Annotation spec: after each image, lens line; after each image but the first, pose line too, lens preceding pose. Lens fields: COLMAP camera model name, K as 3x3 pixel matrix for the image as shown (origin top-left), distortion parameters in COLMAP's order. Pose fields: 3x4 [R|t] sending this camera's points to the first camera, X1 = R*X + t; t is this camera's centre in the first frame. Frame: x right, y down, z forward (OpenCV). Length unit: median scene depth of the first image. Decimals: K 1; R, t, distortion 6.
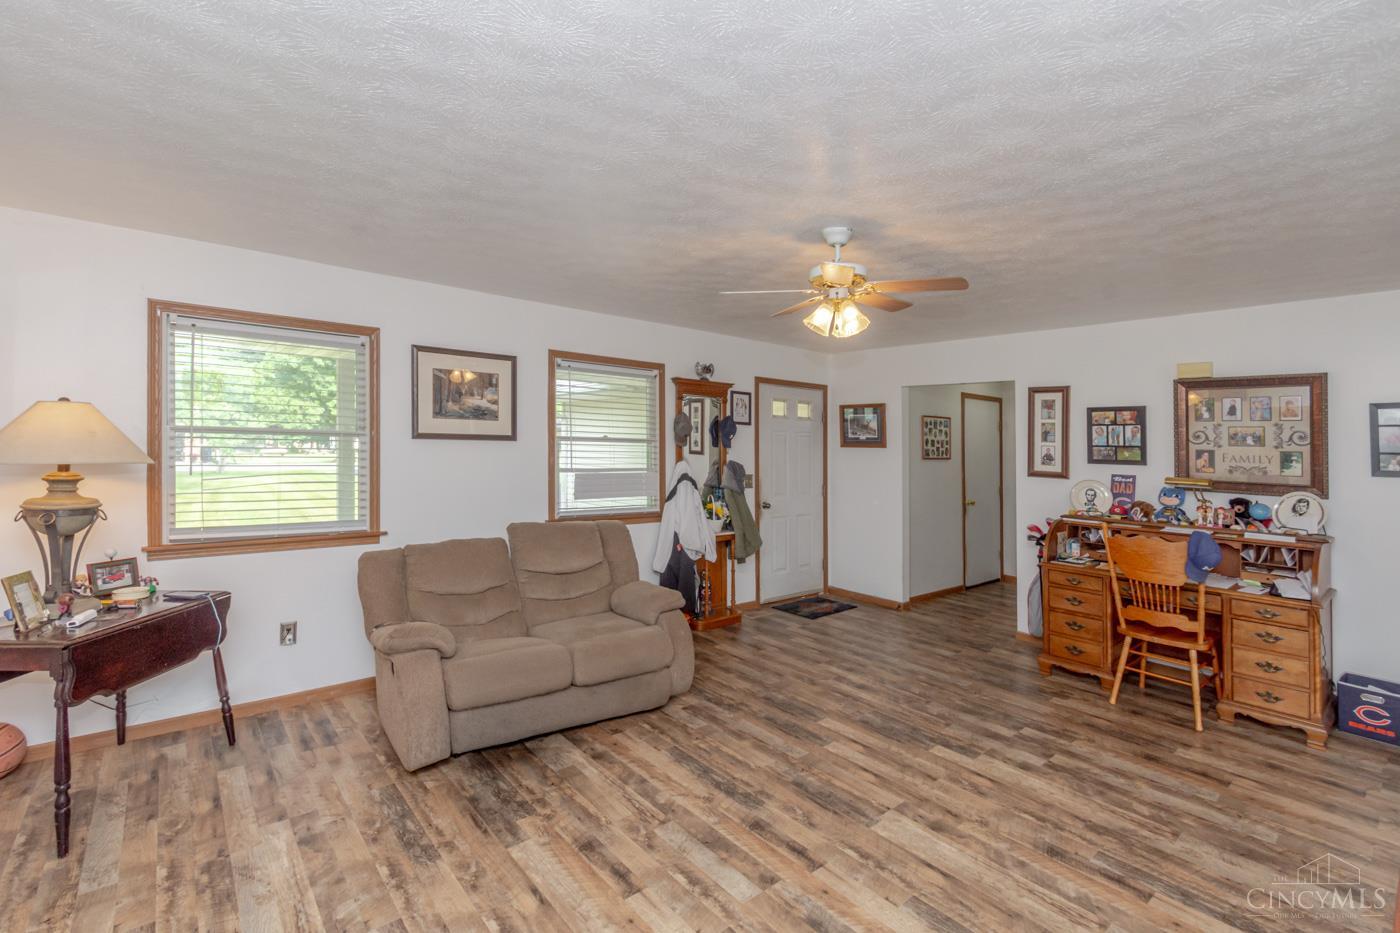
lens RADIAL K [[624.0, 0, 696.1], [0, 624.0, 449.1], [0, 0, 1]] dist [0.003240, -0.004309]
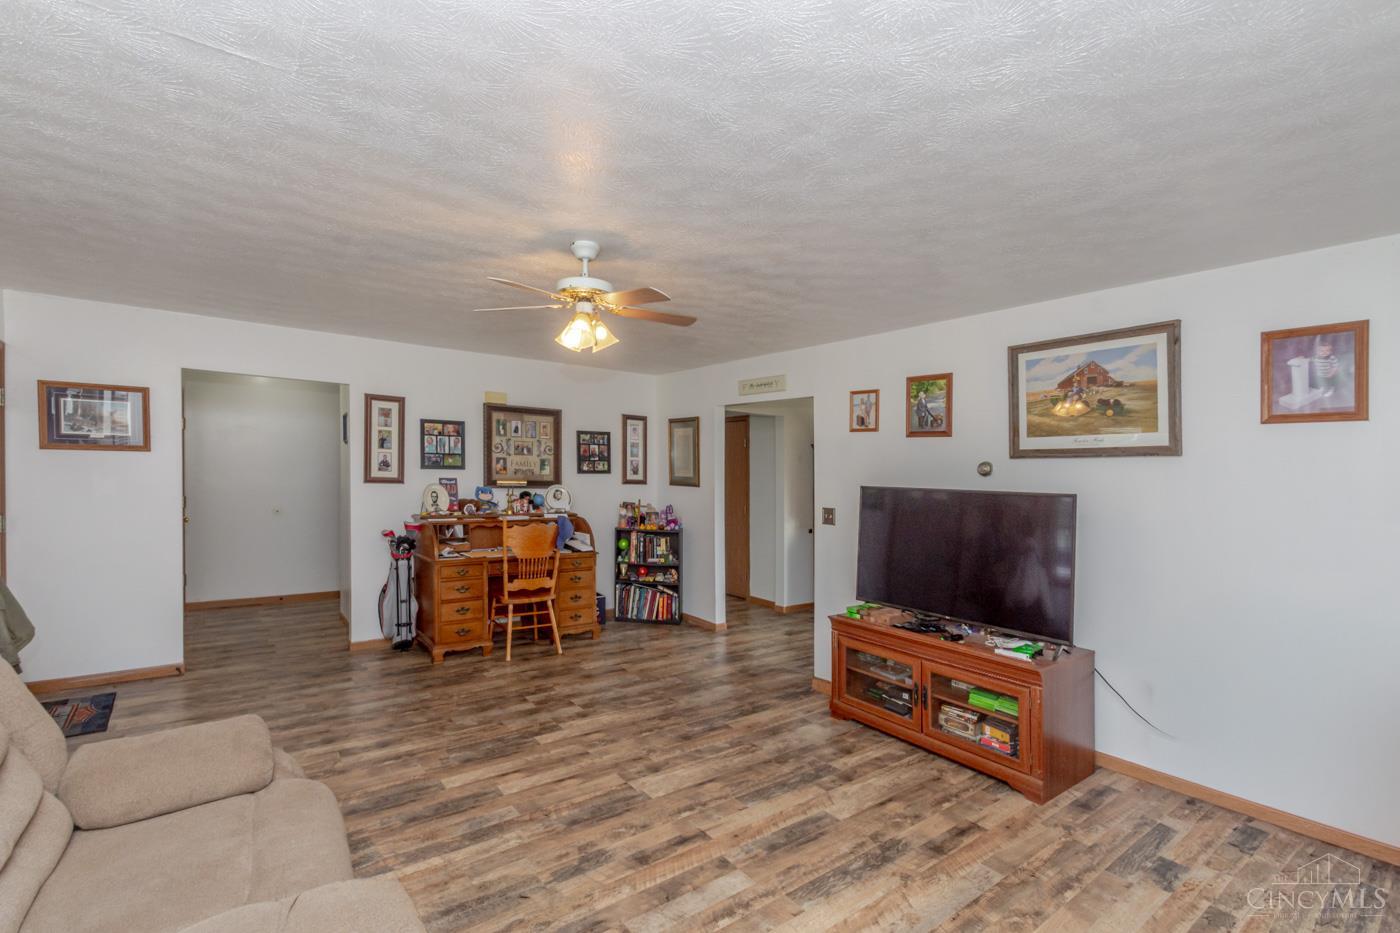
lens RADIAL K [[624.0, 0, 672.0], [0, 624.0, 464.8], [0, 0, 1]] dist [0.003240, -0.004309]
pose [[0.075307, -0.014227, 0.997059, -0.585818], [-0.015084, 0.999768, 0.015405, -0.010774], [-0.997046, -0.016200, 0.075075, 0.620610]]
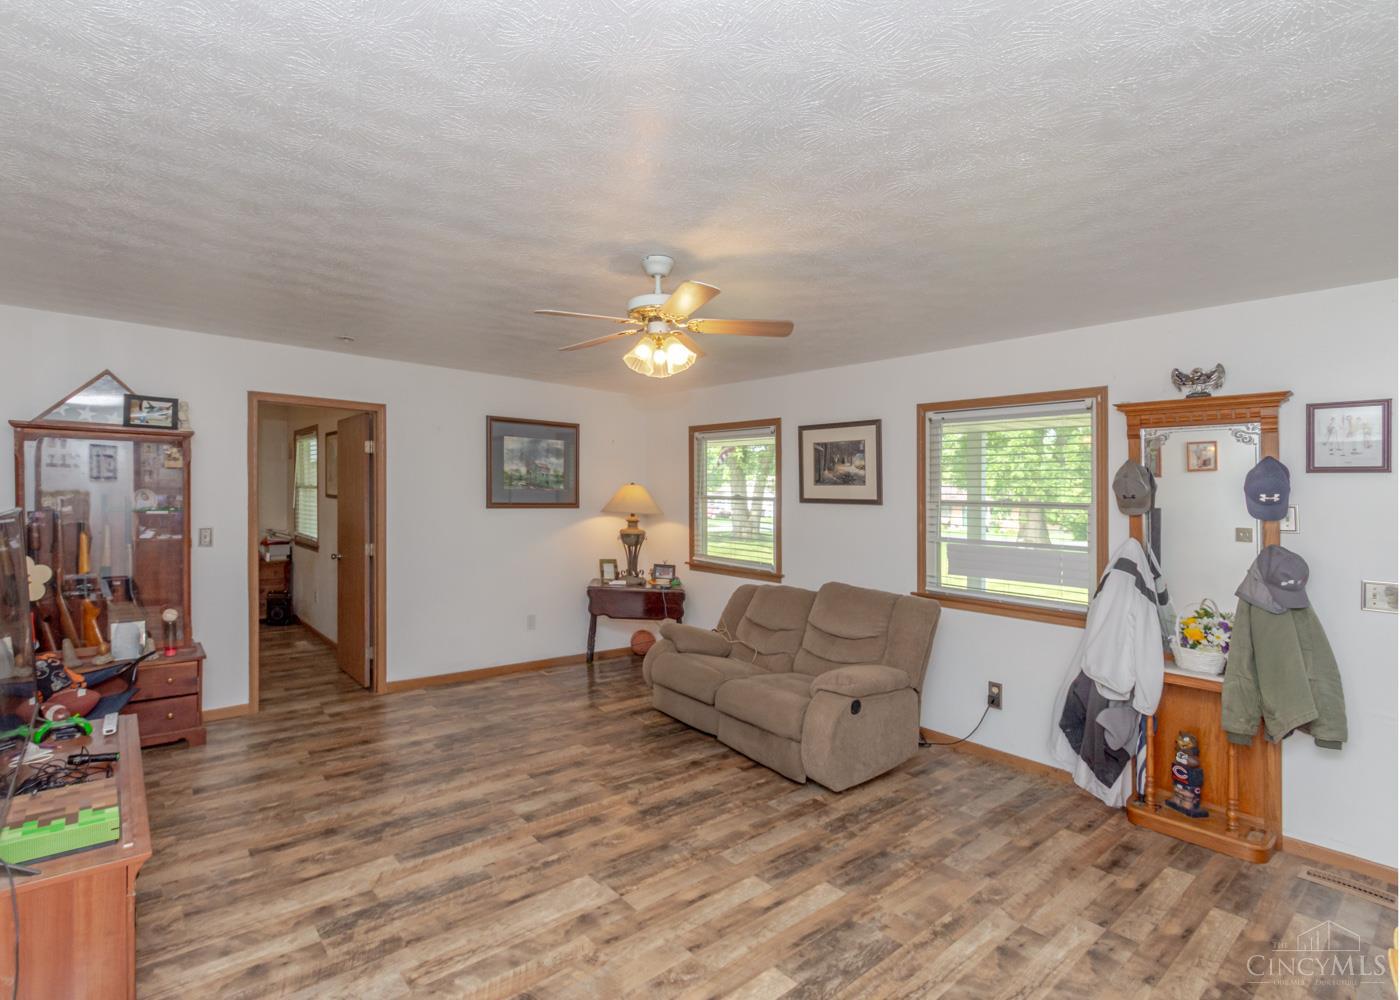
lens RADIAL K [[662.7, 0, 624.5], [0, 662.7, 492.5], [0, 0, 1]] dist [-0.005331, -0.007190]
pose [[-0.038817, -0.033478, -0.998685, 0.942356], [-0.034723, 0.998880, -0.032135, 0.019517], [0.998643, 0.033430, -0.039936, 0.753864]]
